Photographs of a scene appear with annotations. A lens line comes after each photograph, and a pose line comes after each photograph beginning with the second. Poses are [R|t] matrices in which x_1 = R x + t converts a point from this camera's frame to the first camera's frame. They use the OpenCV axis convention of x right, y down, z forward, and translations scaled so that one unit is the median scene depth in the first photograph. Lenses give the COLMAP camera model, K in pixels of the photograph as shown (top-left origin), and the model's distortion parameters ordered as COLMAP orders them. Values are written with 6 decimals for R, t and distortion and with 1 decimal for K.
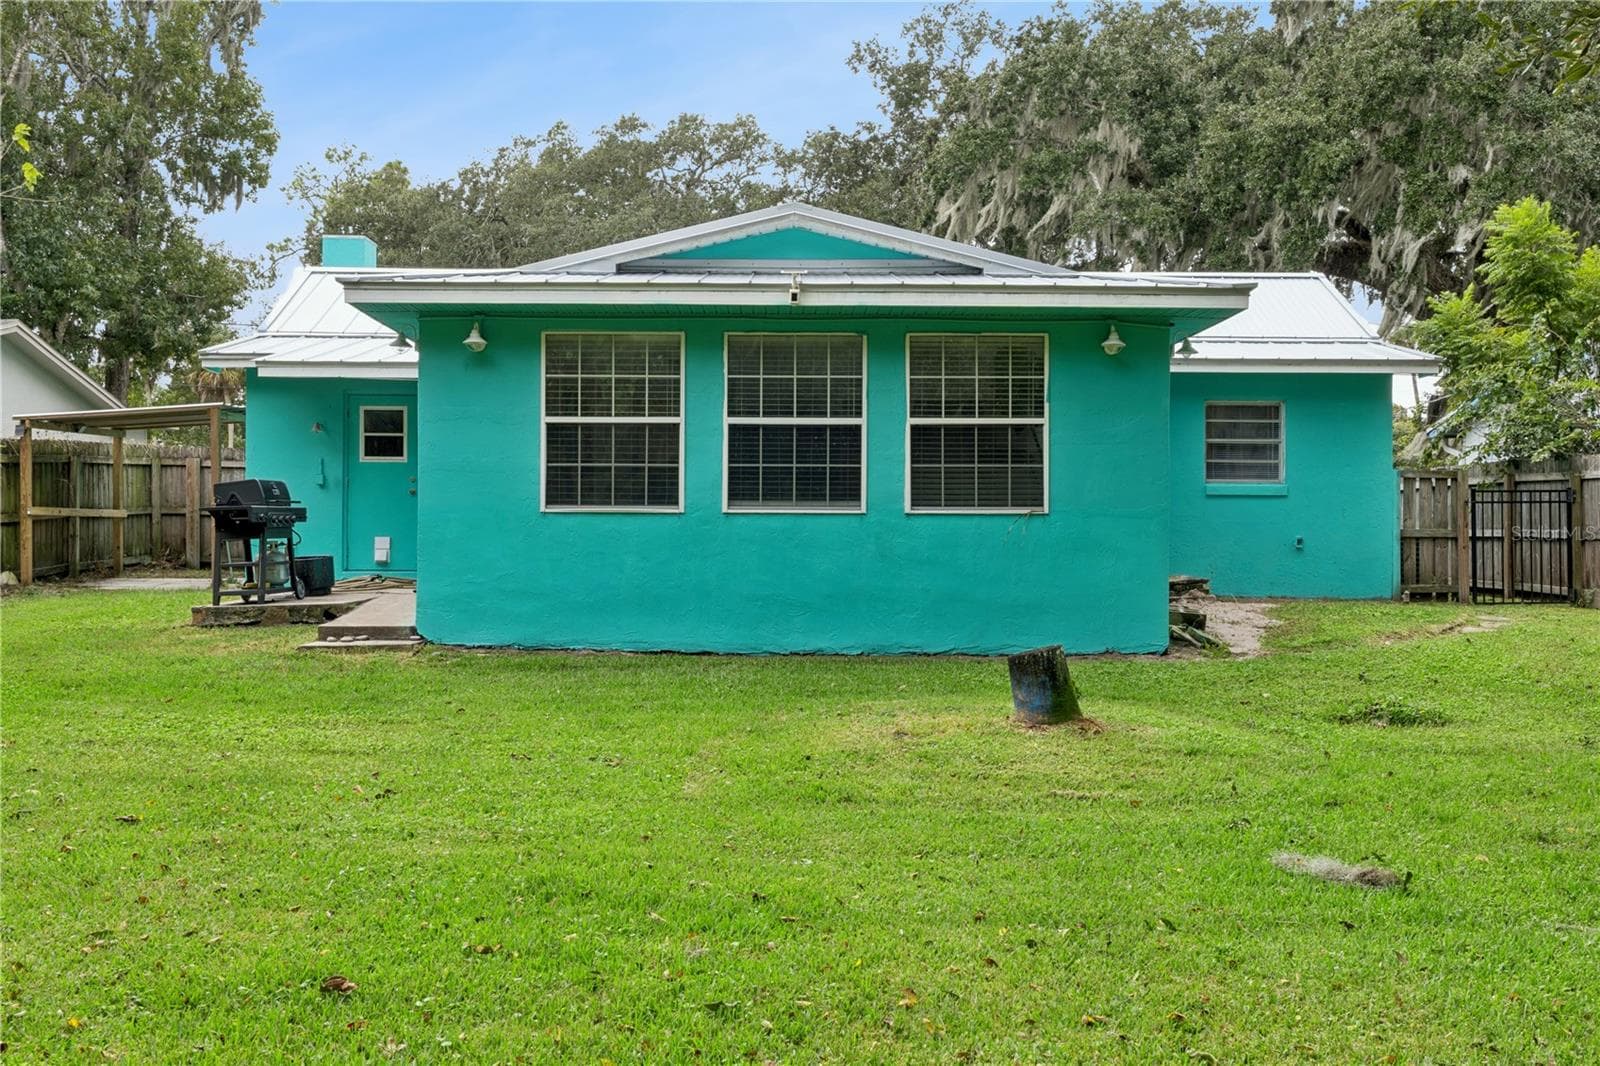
lens RADIAL K [[1372.2, 0, 739.0], [0, 1372.2, 531.6], [0, 0, 1]] dist [0.018530, -0.006300]
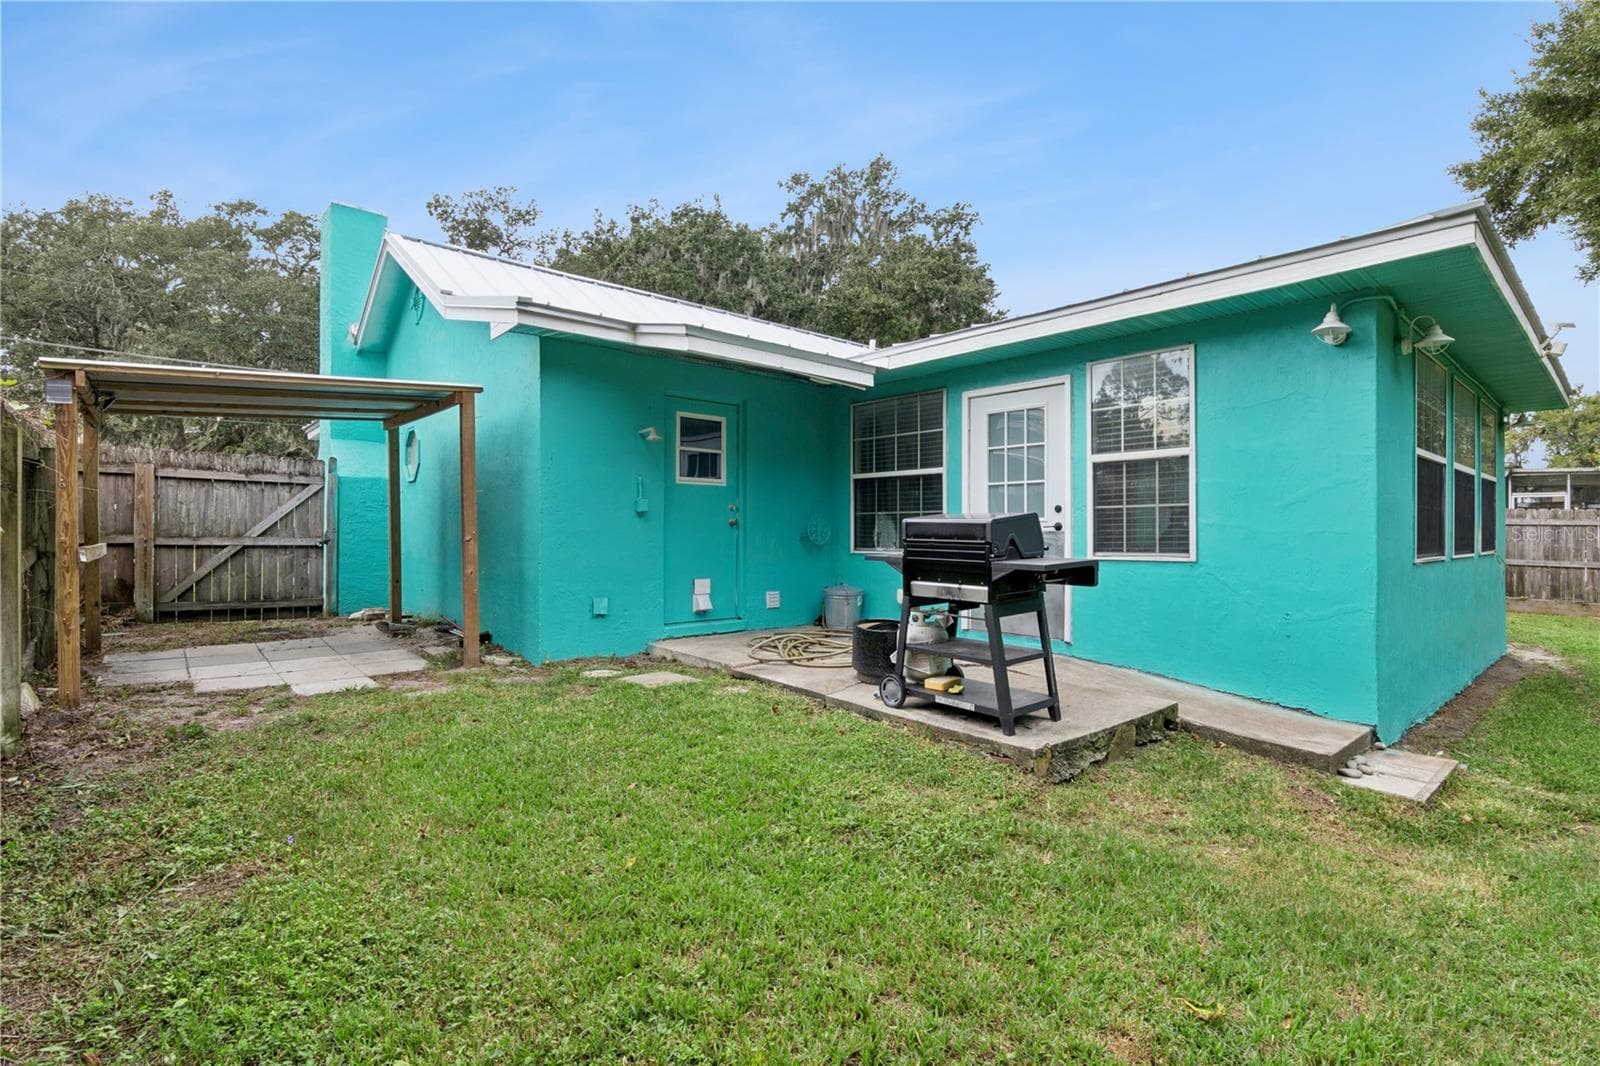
lens RADIAL K [[746.9, 0, 789.0], [0, 746.9, 530.5], [0, 0, 1]] dist [-0.013989, 0.000691]
pose [[0.754604, 0.000003, 0.656180, -0.497048], [0.001757, 0.999996, -0.002025, -0.022917], [-0.656178, 0.002681, 0.754602, 0.632696]]
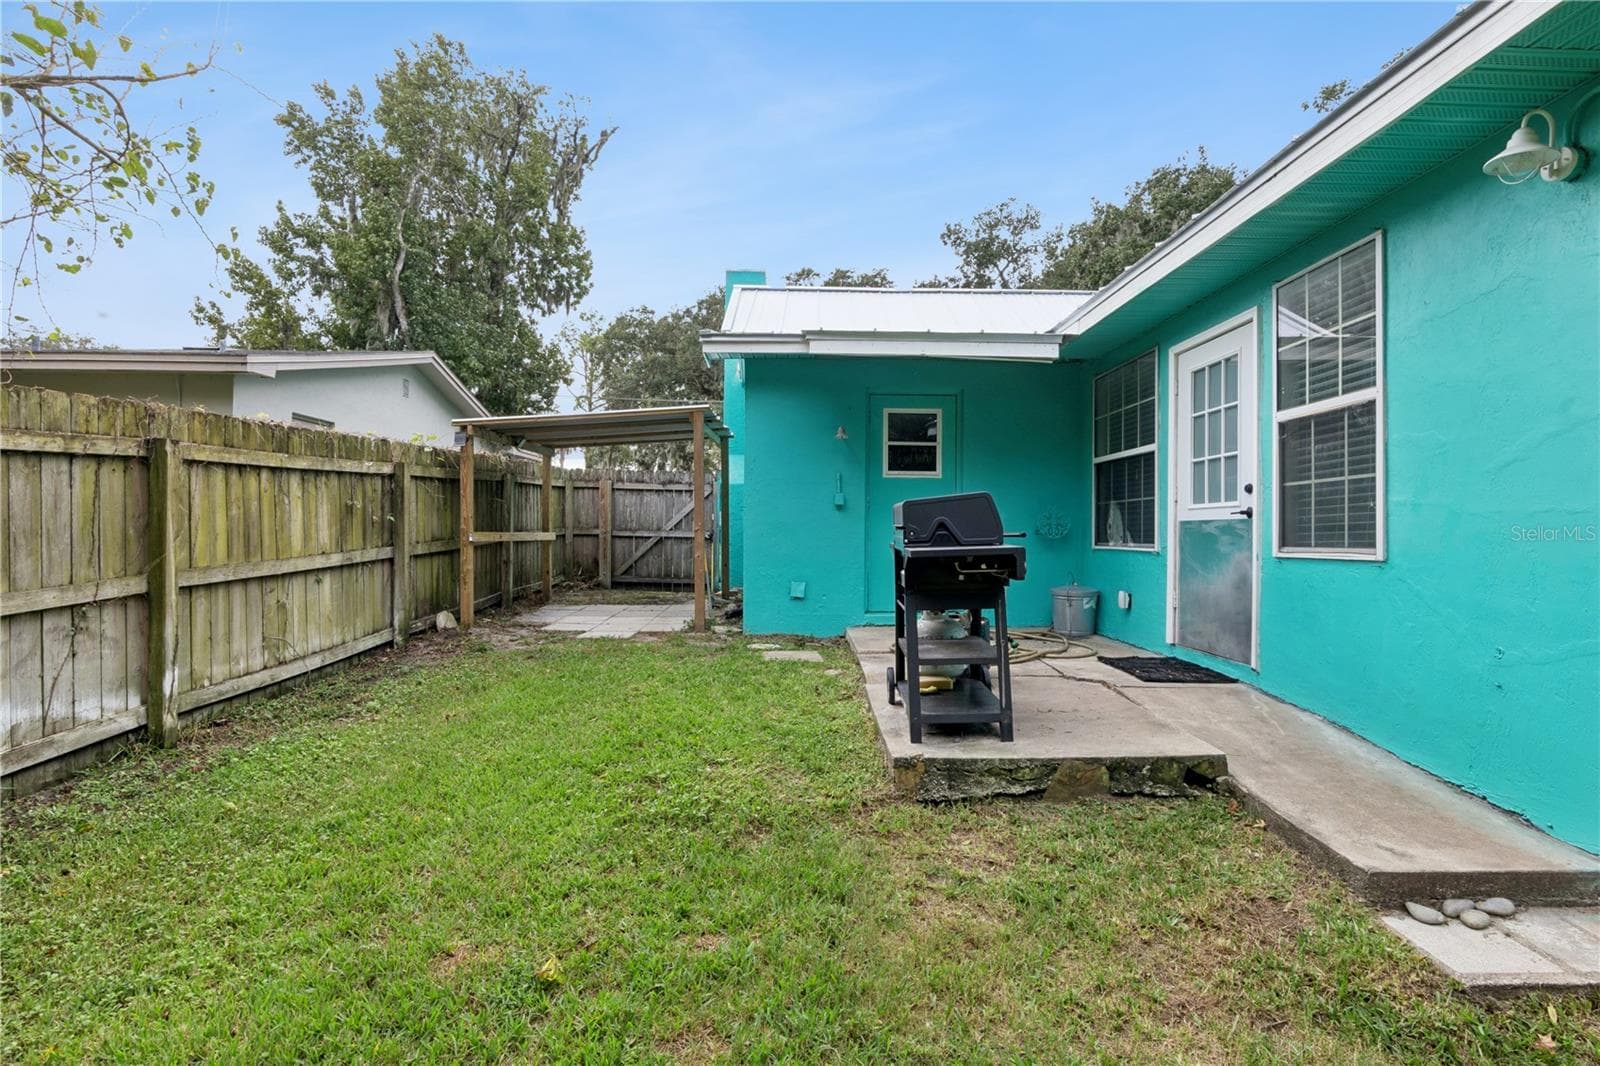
lens RADIAL K [[746.9, 0, 802.5], [0, 746.9, 532.0], [0, 0, 1]] dist [-0.013989, 0.000691]
pose [[0.999844, 0.001986, 0.017543, -0.326264], [-0.001942, 0.999995, -0.002497, -0.017360], [-0.017548, 0.002463, 0.999843, 0.555251]]
